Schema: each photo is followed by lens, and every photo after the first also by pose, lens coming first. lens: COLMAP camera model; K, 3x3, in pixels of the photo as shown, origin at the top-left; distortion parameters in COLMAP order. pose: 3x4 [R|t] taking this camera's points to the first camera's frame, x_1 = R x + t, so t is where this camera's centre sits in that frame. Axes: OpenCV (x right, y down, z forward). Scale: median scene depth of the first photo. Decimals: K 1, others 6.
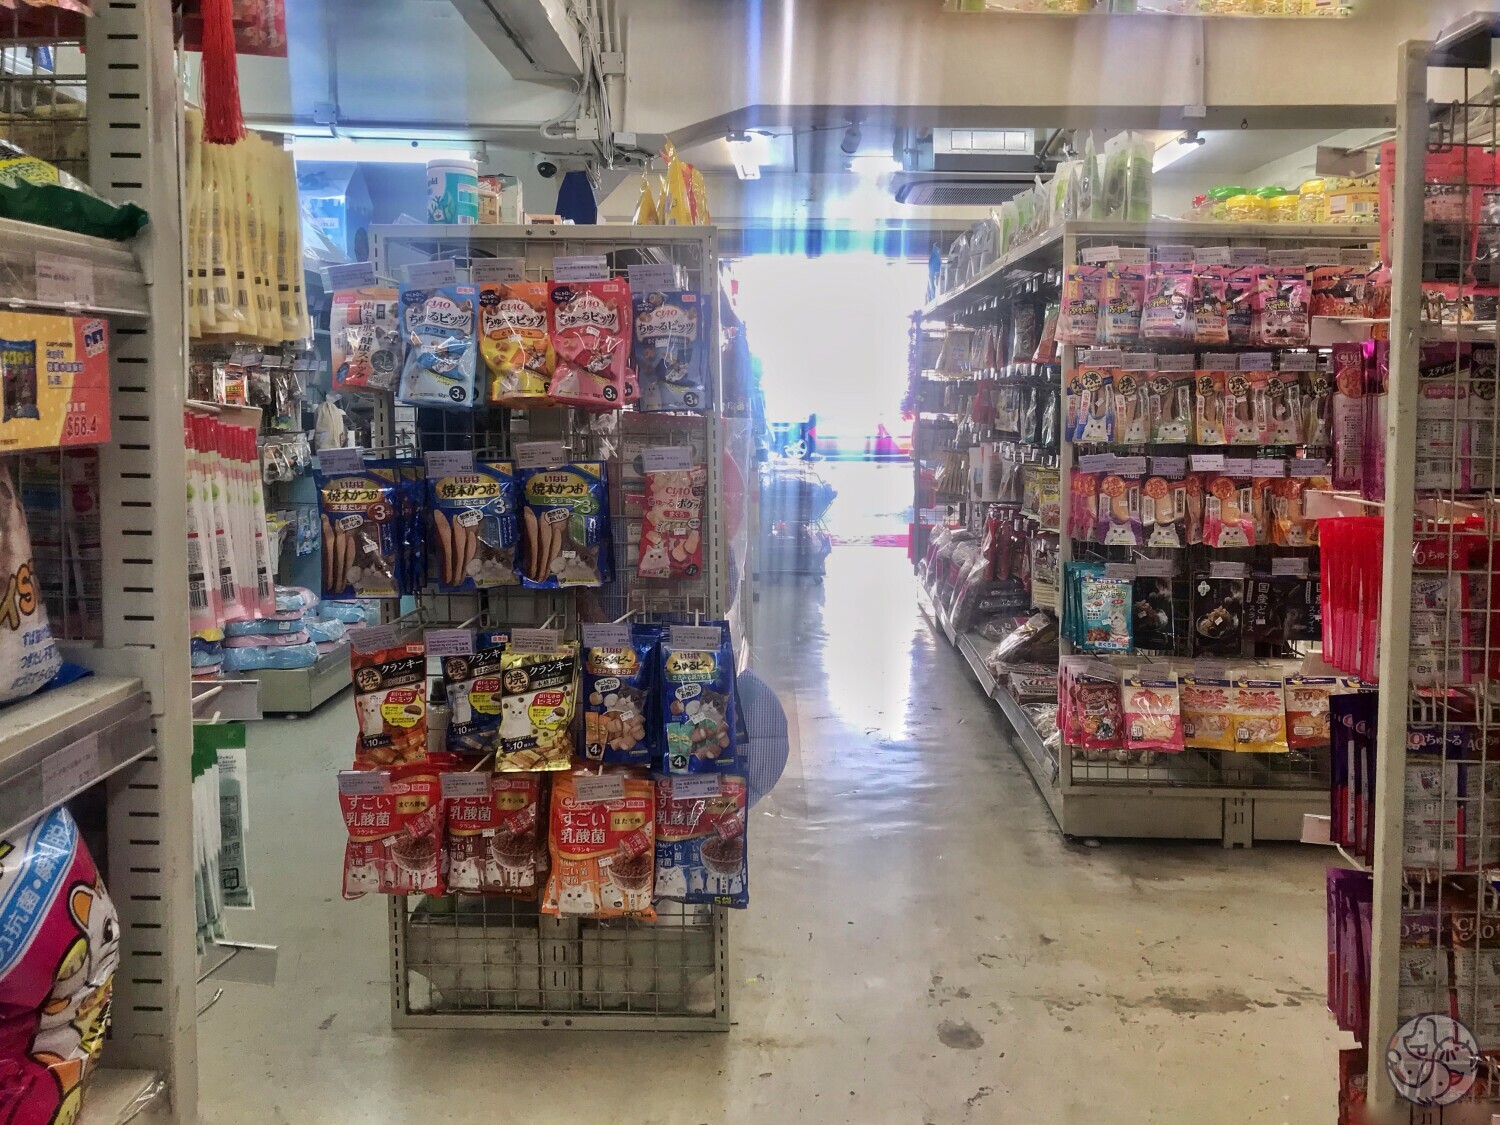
lens RADIAL K [[1653.6, 0, 750.0], [0, 1653.6, 562.5], [0, 0, 1]] dist [-0.003570, -0.006551]
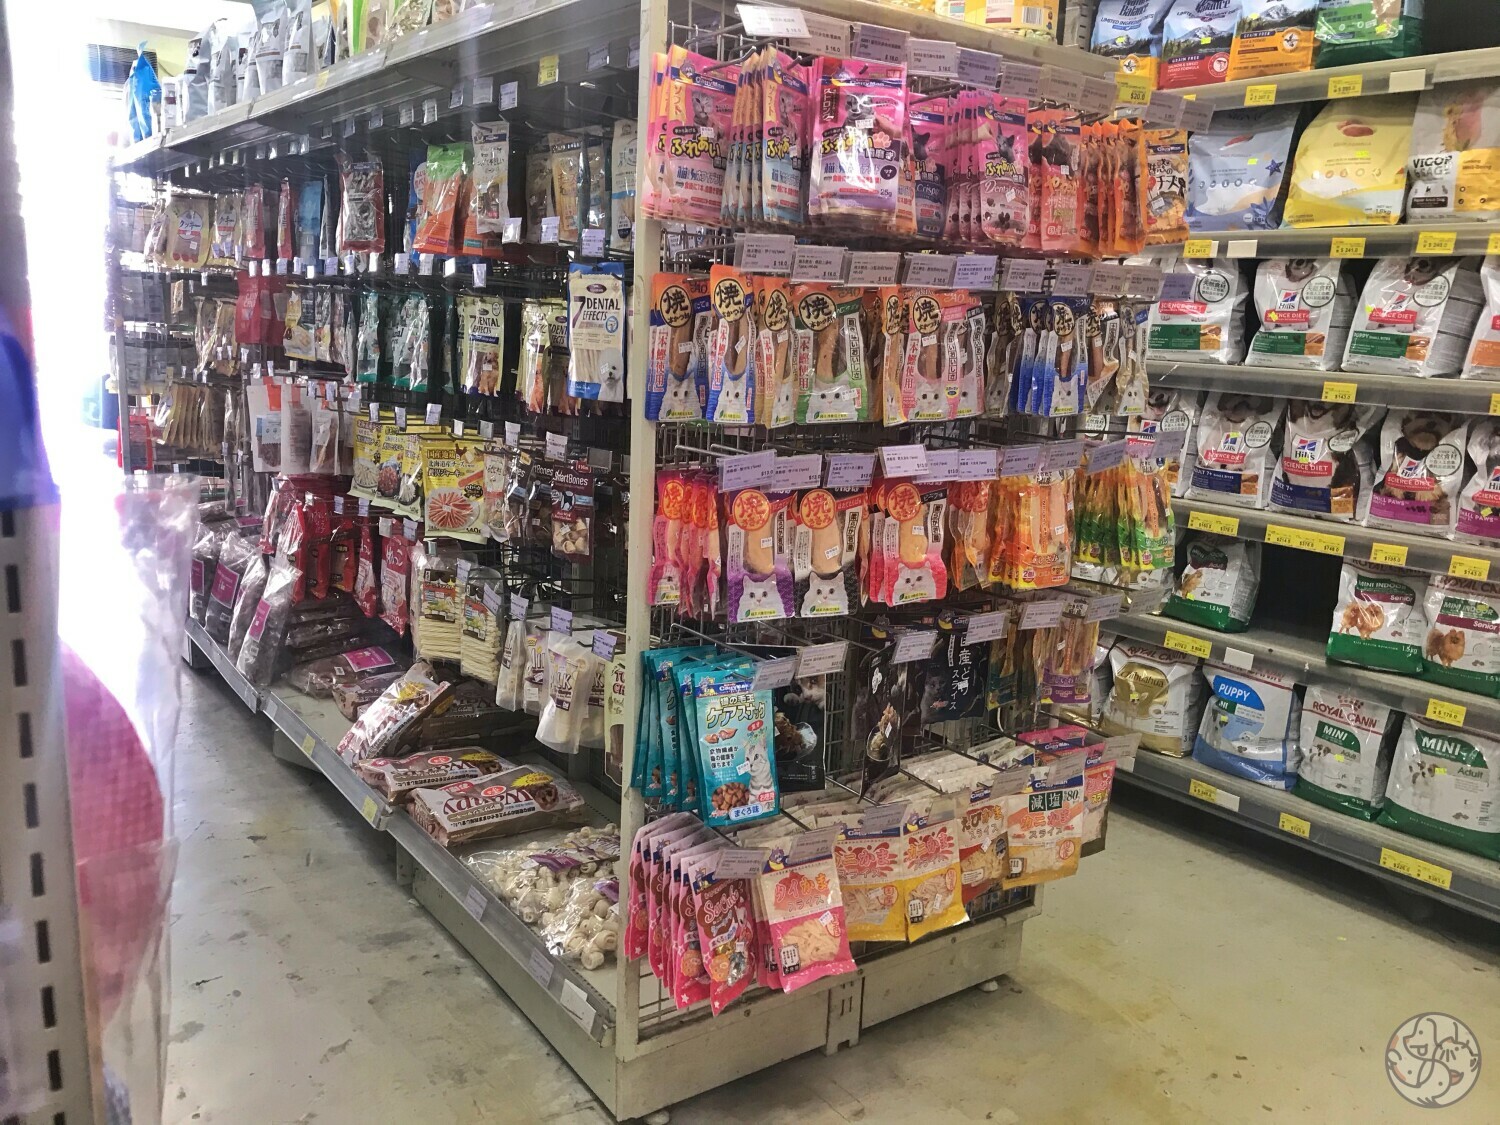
lens RADIAL K [[1443.7, 0, 749.6], [0, 1443.7, 612.3], [0, 0, 1]] dist [0.144488, -0.516712]
pose [[0.825930, -0.089638, 0.556601, -0.033752], [0.023266, 0.991857, 0.125210, -0.070397], [-0.563292, -0.090465, 0.821290, 0.622995]]
